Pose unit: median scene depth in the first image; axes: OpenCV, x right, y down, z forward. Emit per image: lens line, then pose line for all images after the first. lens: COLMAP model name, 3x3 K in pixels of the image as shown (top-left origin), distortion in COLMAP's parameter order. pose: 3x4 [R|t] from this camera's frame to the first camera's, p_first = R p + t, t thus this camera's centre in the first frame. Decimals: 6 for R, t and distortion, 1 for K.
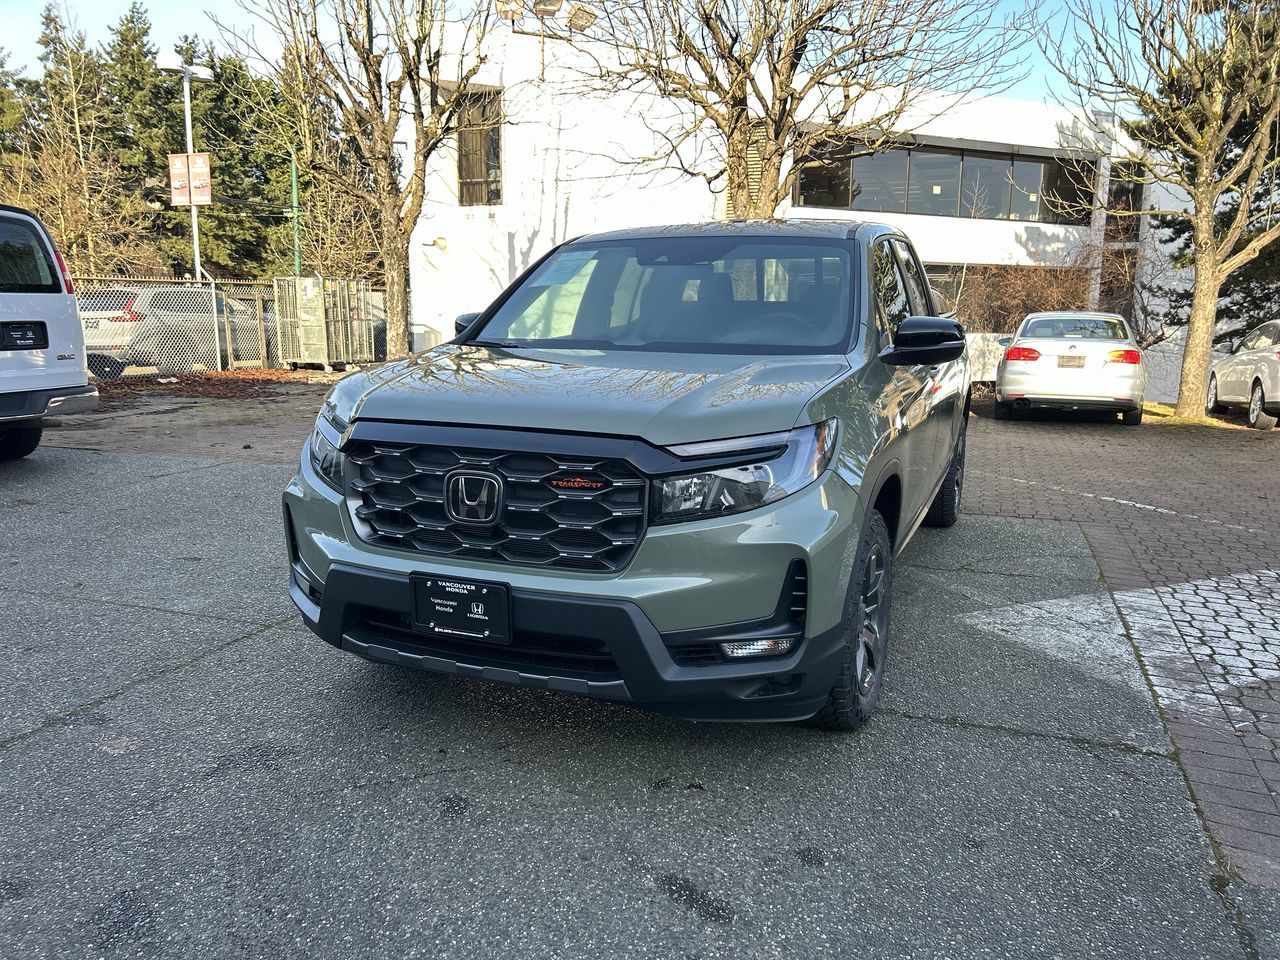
lens RADIAL K [[963.2, 0, 639.3], [0, 963.2, 475.1], [0, 0, 1]] dist [0.045962, -0.045145]
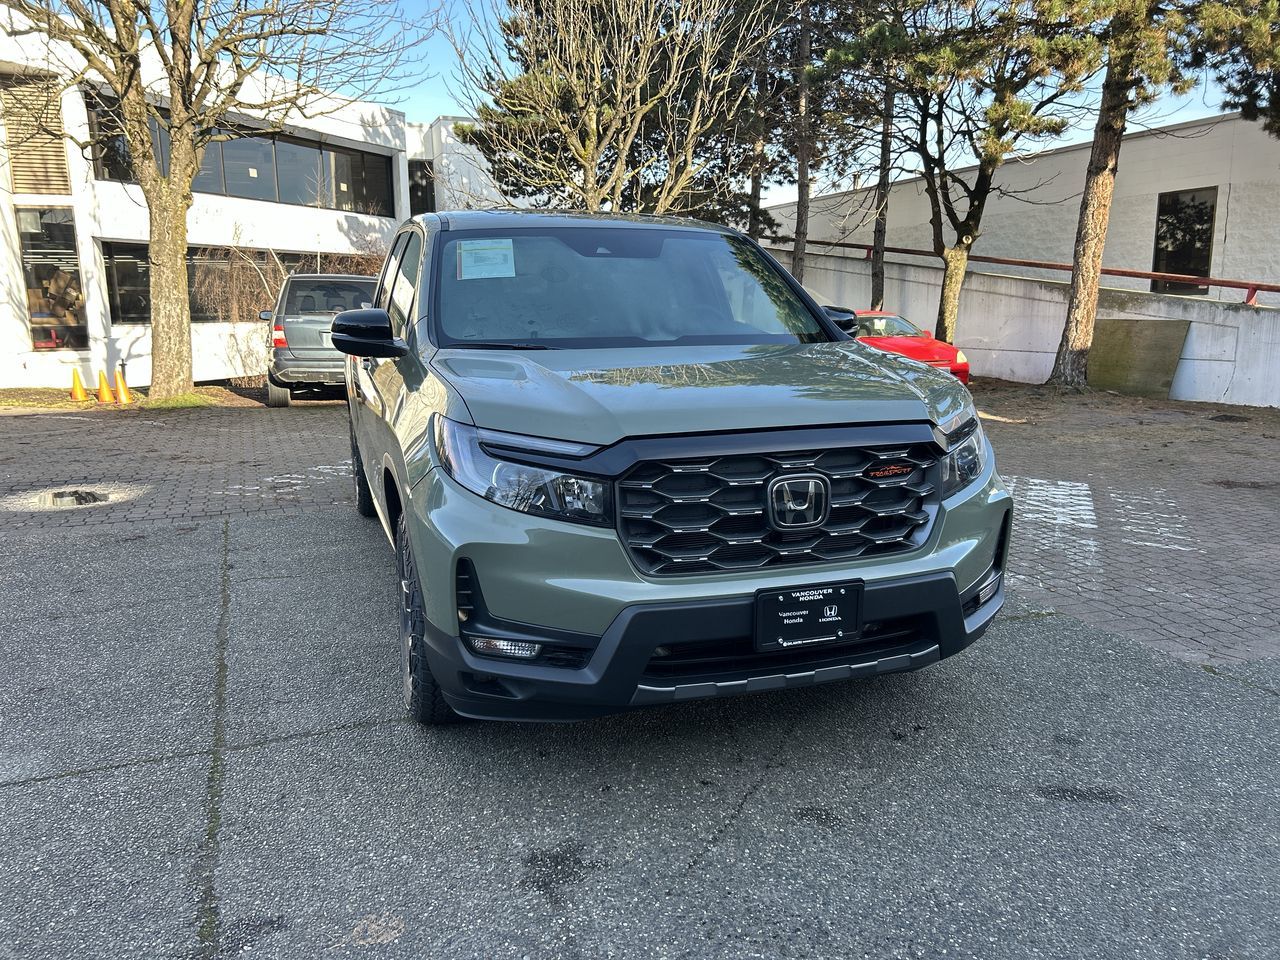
lens RADIAL K [[963.2, 0, 636.4], [0, 963.2, 490.6], [0, 0, 1]] dist [0.045962, -0.045145]
pose [[0.746314, -0.144295, 0.649765, -0.548827], [0.126047, 0.989193, 0.074896, -0.048141], [-0.653550, 0.026005, 0.756436, 0.222488]]
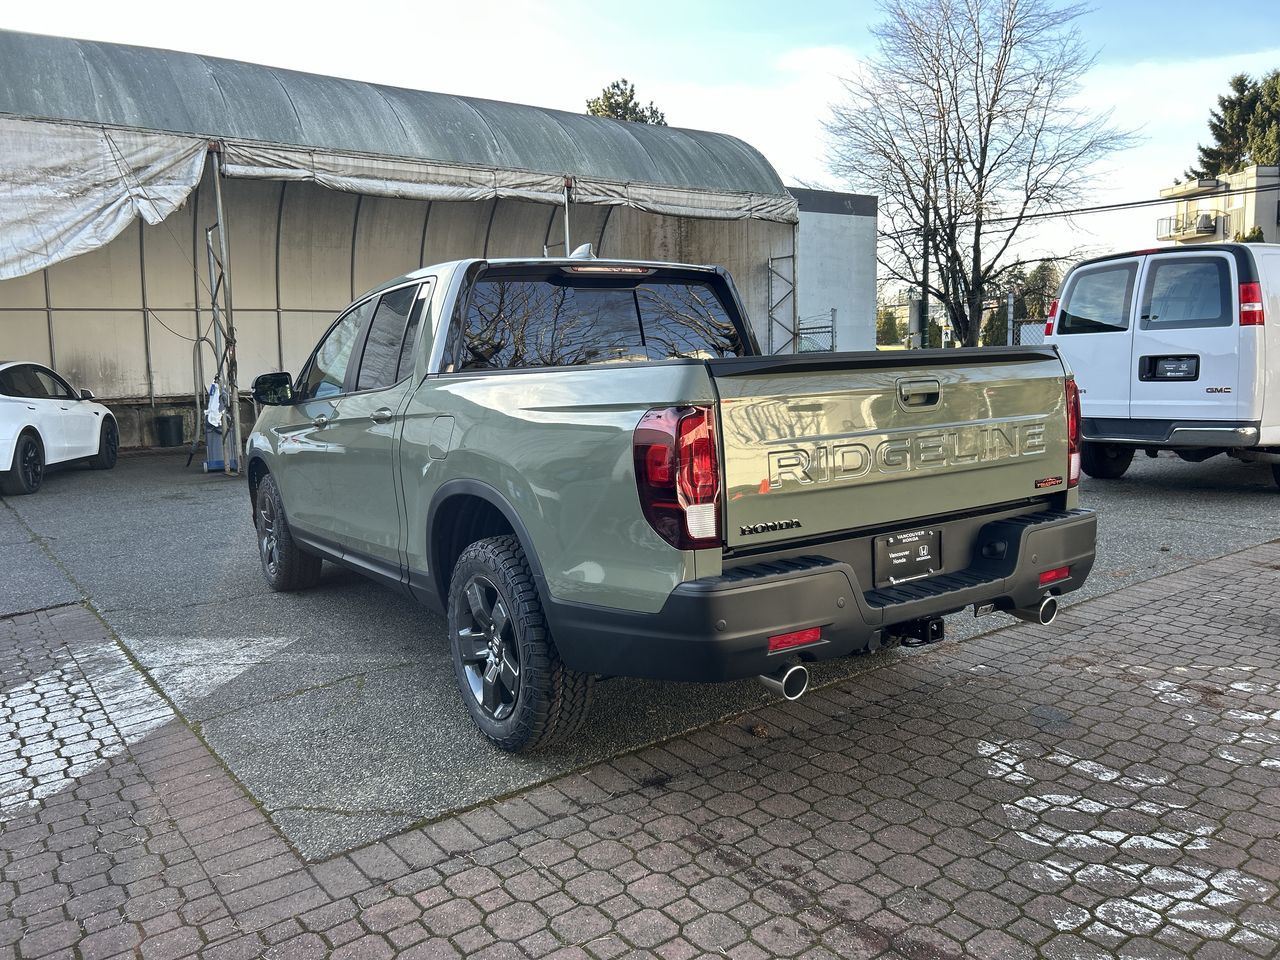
lens RADIAL K [[963.2, 0, 635.6], [0, 963.2, 480.3], [0, 0, 1]] dist [0.045962, -0.045145]
pose [[-0.554684, 0.115739, -0.823972, 0.983758], [-0.111819, 0.970926, 0.211656, -0.303712], [0.824513, 0.209538, -0.525616, 1.818120]]
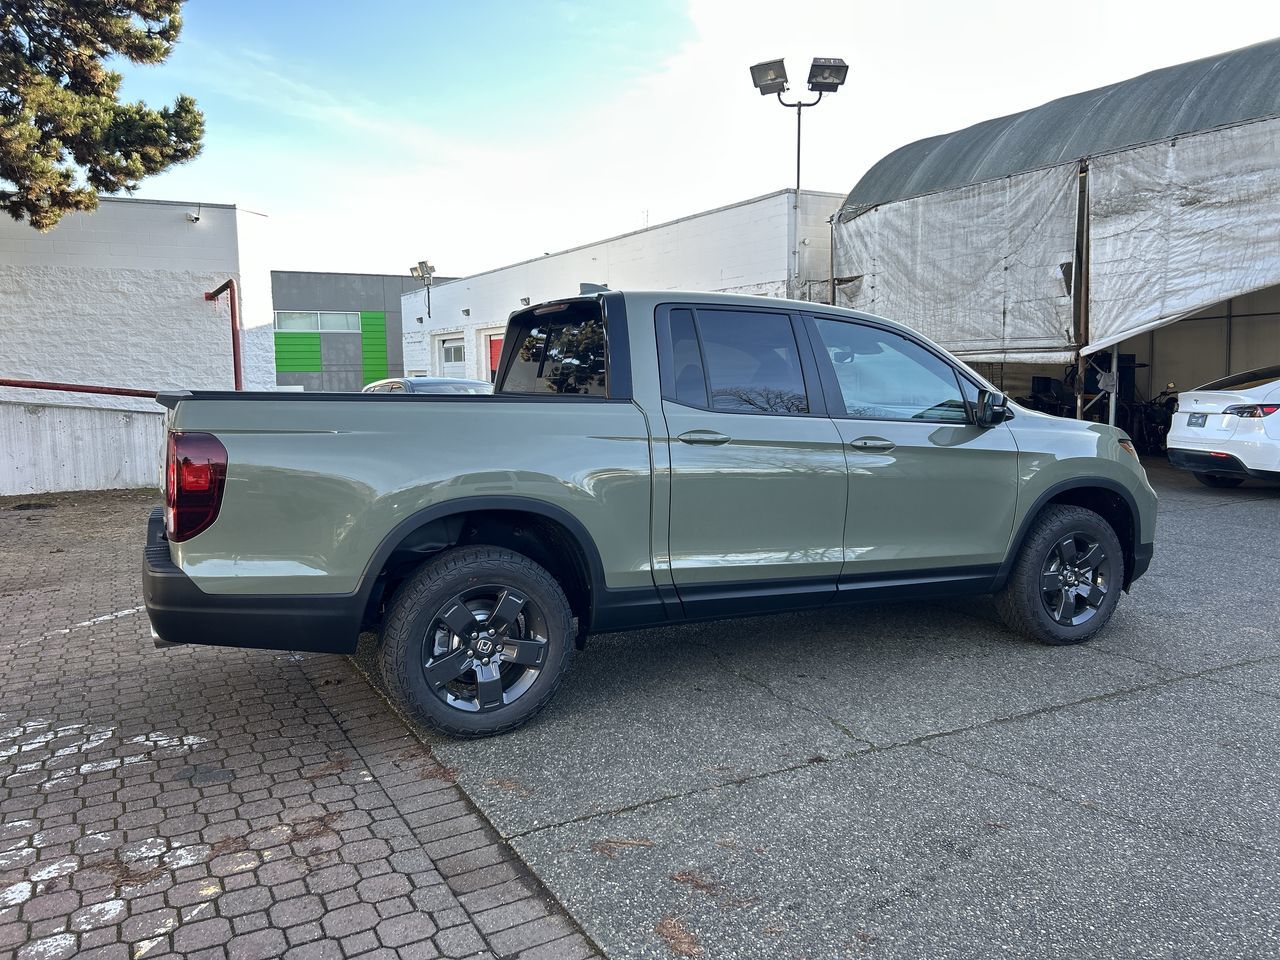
lens RADIAL K [[963.2, 0, 642.0], [0, 963.2, 477.1], [0, 0, 1]] dist [0.045962, -0.045145]
pose [[-0.748637, -0.073675, 0.658874, -0.577655], [0.110394, 0.966079, 0.233460, -0.358443], [-0.653724, 0.247513, -0.715110, 1.988306]]
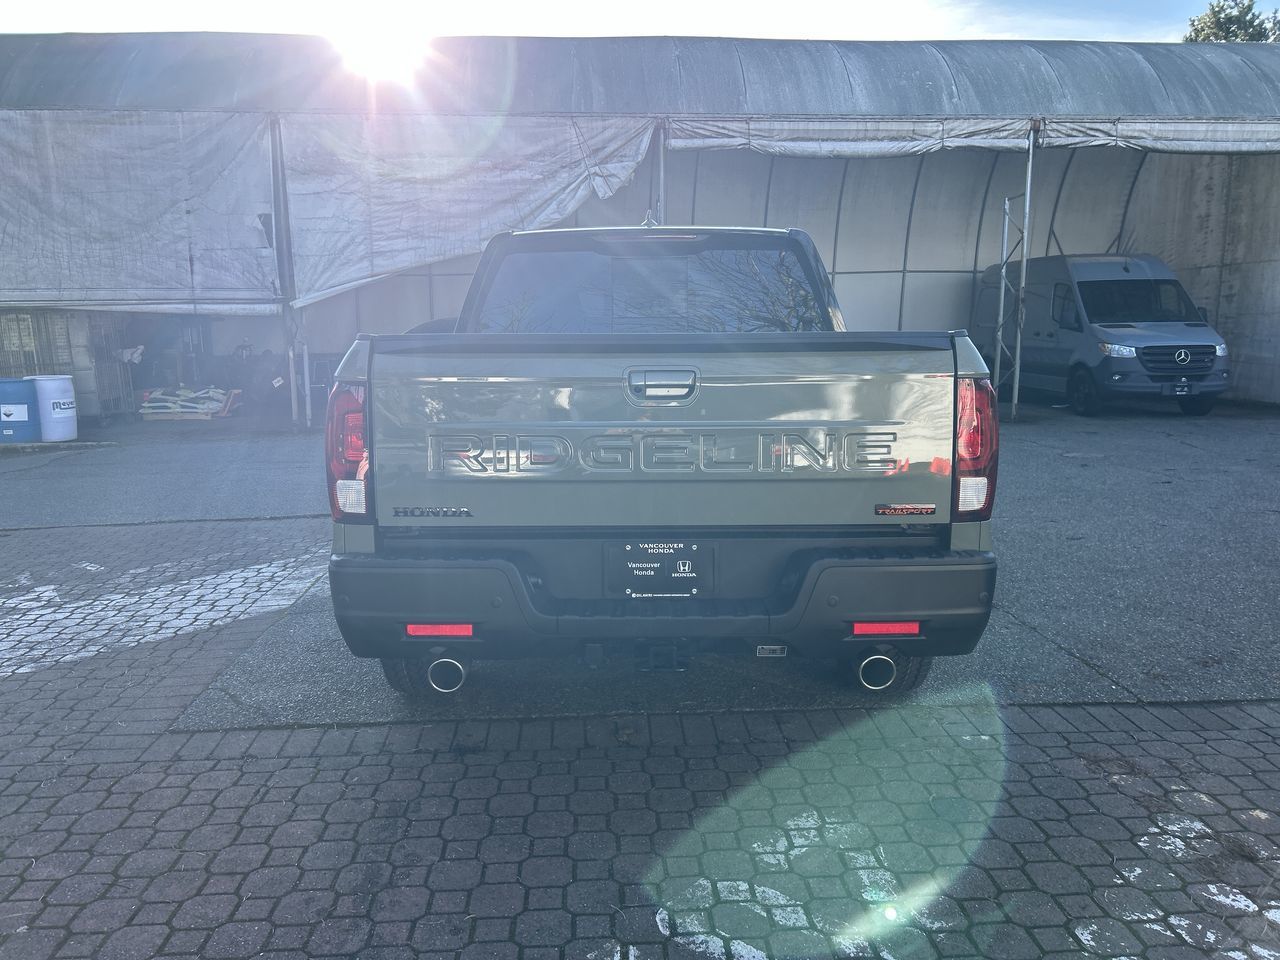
lens RADIAL K [[963.2, 0, 631.9], [0, 963.2, 476.6], [0, 0, 1]] dist [0.045962, -0.045145]
pose [[-0.922895, 0.055646, -0.381009, 0.572813], [-0.066840, 0.951329, 0.300843, -0.358971], [0.379205, 0.303113, -0.874257, 2.114708]]
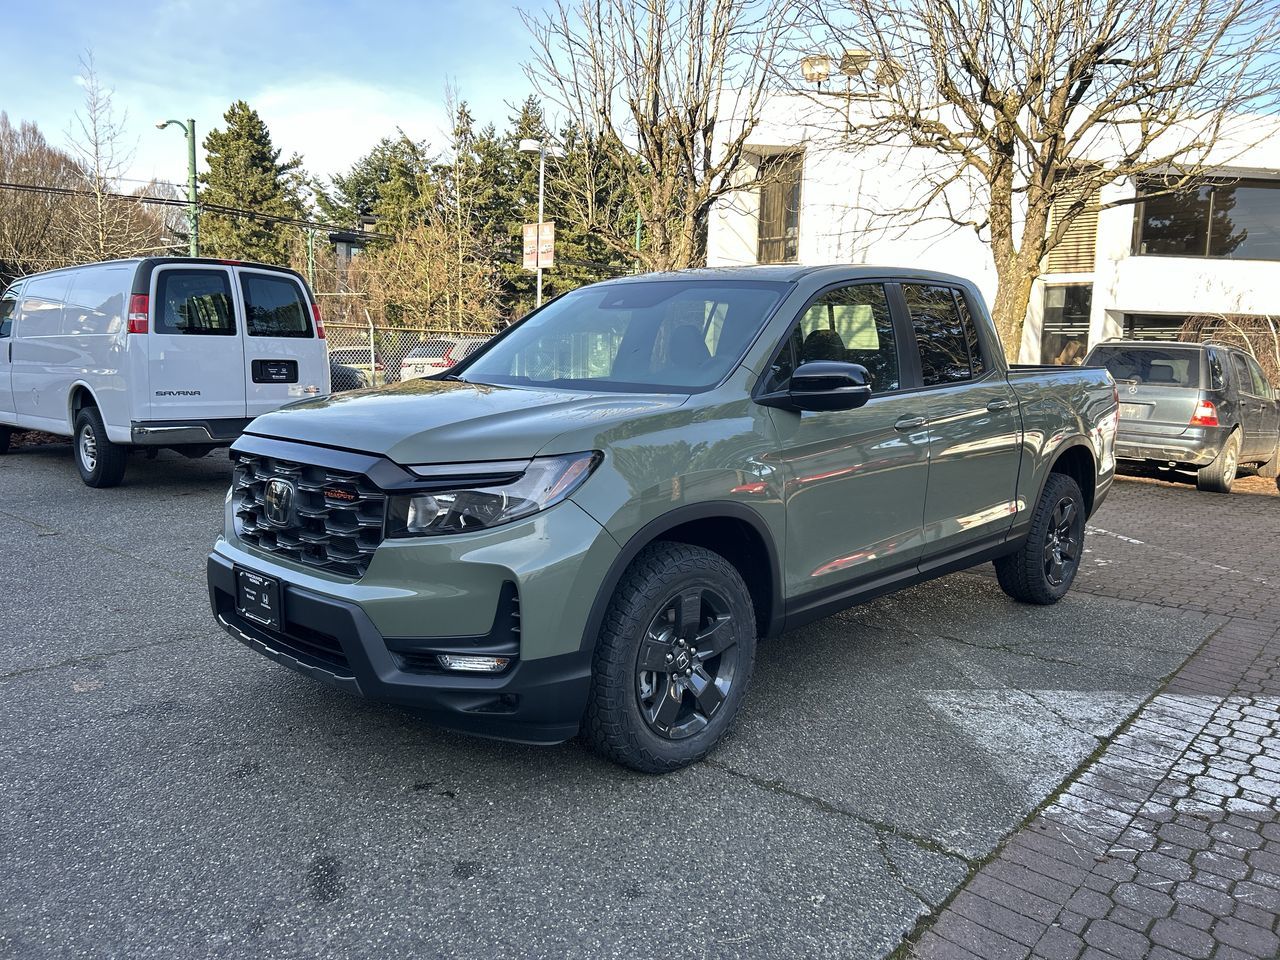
lens RADIAL K [[963.2, 0, 633.6], [0, 963.2, 477.2], [0, 0, 1]] dist [0.045962, -0.045145]
pose [[0.933450, 0.060589, -0.353554, 0.372258], [-0.079796, 0.996009, -0.039992, 0.003685], [0.349719, 0.065543, 0.934559, 0.040817]]
